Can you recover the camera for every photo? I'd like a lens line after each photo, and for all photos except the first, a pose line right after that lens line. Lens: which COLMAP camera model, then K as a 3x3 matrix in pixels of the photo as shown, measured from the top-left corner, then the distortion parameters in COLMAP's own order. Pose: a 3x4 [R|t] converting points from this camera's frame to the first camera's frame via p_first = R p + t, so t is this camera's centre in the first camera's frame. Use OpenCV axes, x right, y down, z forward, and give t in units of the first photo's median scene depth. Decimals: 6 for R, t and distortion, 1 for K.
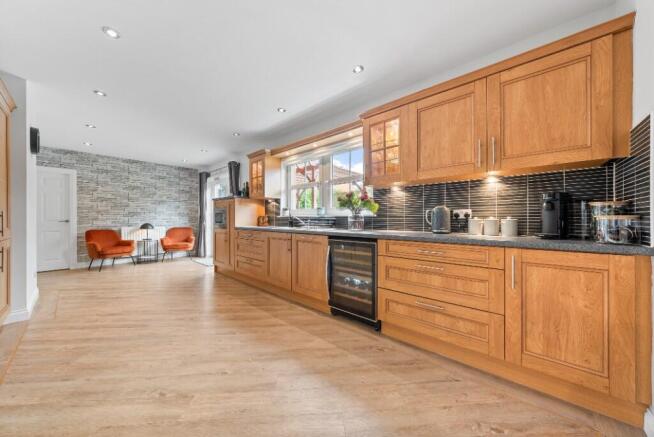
lens RADIAL K [[223.1, 0, 327.0], [0, 223.1, 218.5], [0, 0, 1]] dist [0.001485, 0.000180]
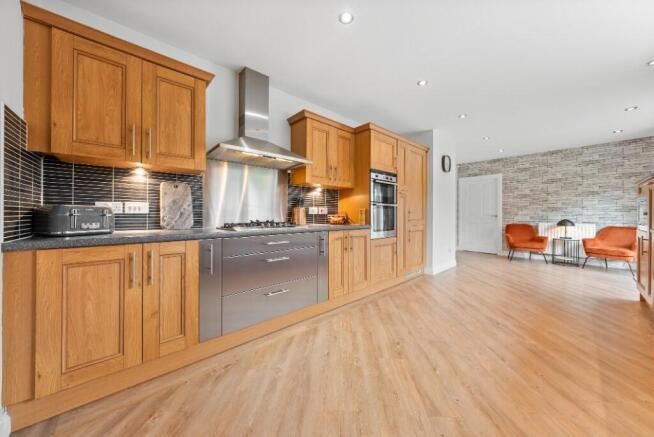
lens RADIAL K [[226.9, 0, 331.2], [0, 226.9, 214.6], [0, 0, 1]] dist [0.000035, 0.000031]
pose [[-0.102518, 0.004032, -0.994723, 0.179049], [-0.001521, 0.999990, 0.004210, -0.000051], [0.994730, 0.001944, -0.102511, 0.195192]]
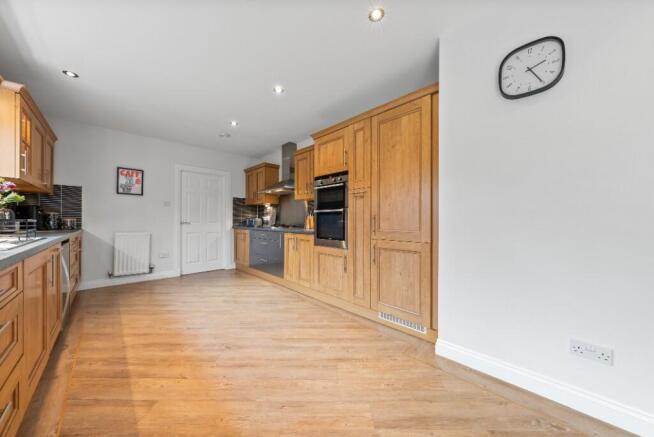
lens RADIAL K [[228.9, 0, 329.2], [0, 228.9, 220.5], [0, 0, 1]] dist [-0.008764, 0.000018]
pose [[-0.997687, -0.002828, 0.067918, -0.473979], [-0.002881, 0.999996, -0.000675, 0.000171], [-0.067916, -0.000869, -0.997691, 0.831018]]
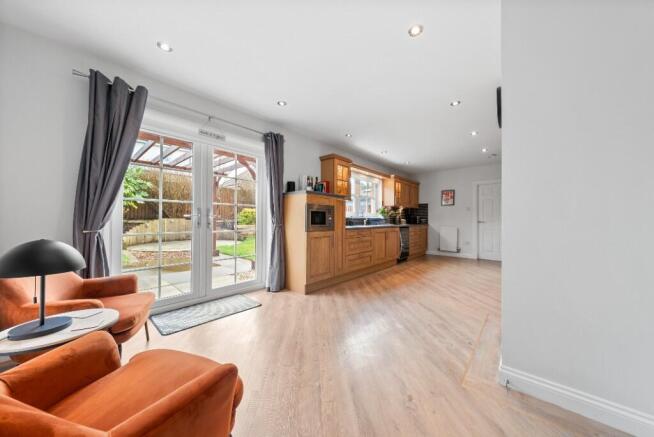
lens RADIAL K [[223.1, 0, 327.0], [0, 223.1, 218.5], [0, 0, 1]] dist [0.001485, 0.000180]
pose [[-0.009828, 0.004315, 0.999942, -1.070516], [0.000877, 0.999990, -0.004307, -0.003571], [-0.999951, 0.000834, -0.009831, 0.835688]]
